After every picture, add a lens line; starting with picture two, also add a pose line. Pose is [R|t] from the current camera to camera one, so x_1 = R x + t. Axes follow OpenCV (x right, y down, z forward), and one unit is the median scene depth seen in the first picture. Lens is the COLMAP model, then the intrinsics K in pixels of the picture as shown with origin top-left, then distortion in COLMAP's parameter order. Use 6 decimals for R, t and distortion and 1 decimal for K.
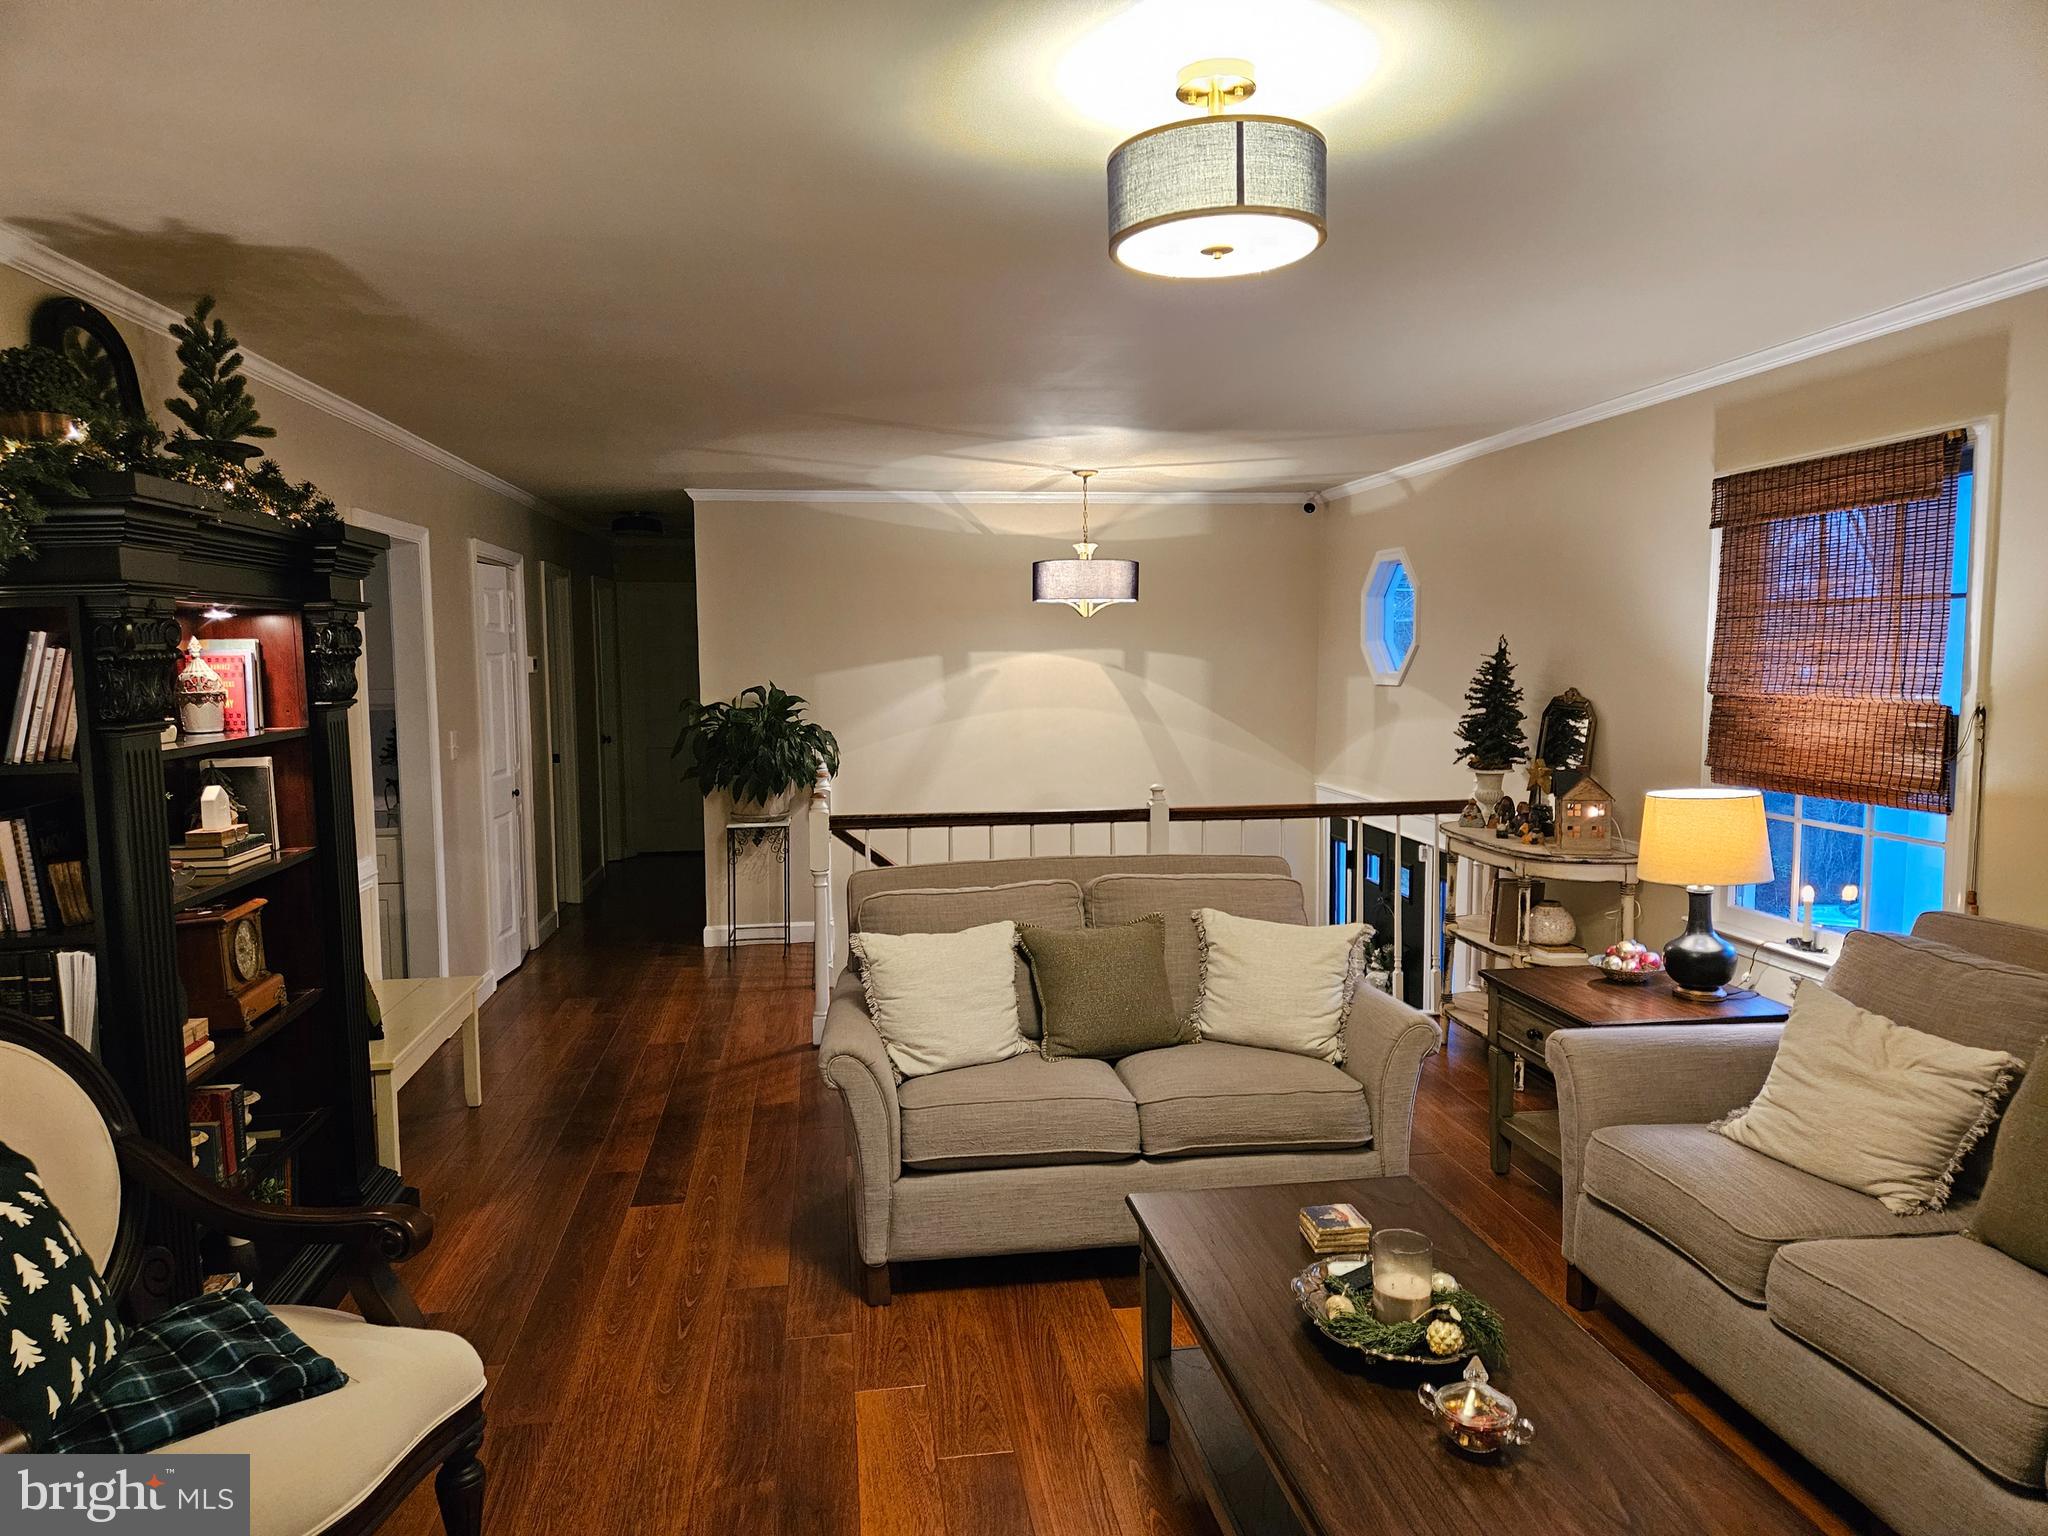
lens RADIAL K [[1341.8, 0, 1030.2], [0, 1341.8, 765.9], [0, 0, 1]] dist [0.001777, -0.000066]
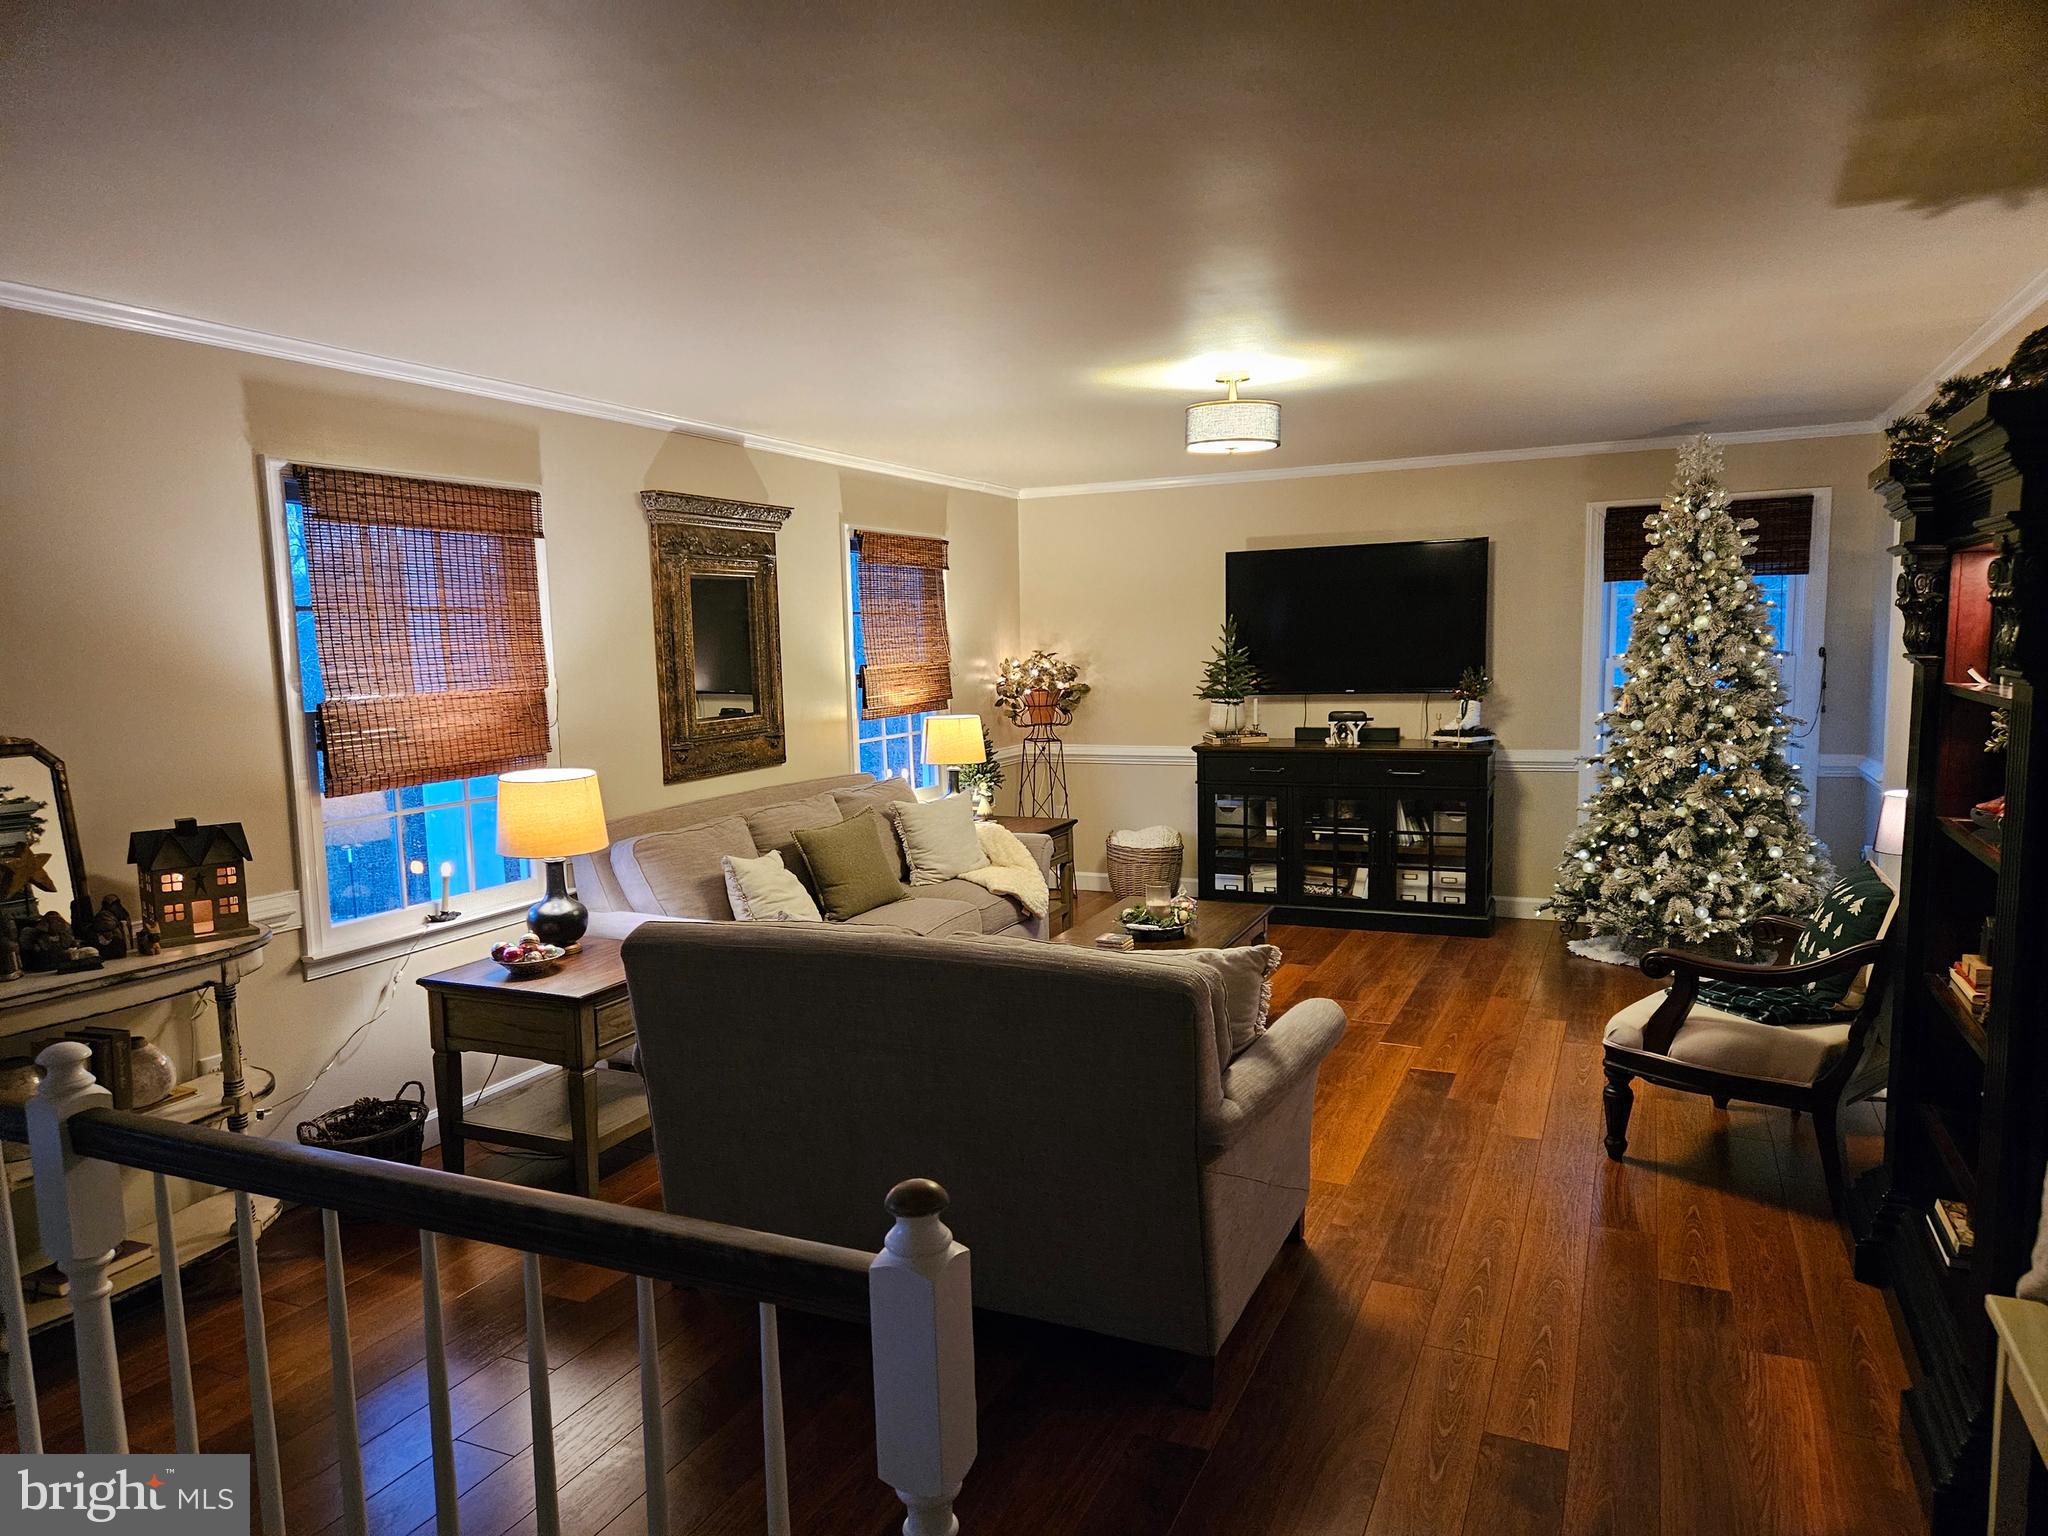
lens RADIAL K [[1341.8, 0, 1030.2], [0, 1341.8, 765.9], [0, 0, 1]] dist [0.001777, -0.000066]
pose [[-0.838417, -0.013853, 0.544853, -0.452820], [0.087674, 0.983230, 0.159913, -0.130592], [-0.537931, 0.181843, -0.823143, 1.706402]]
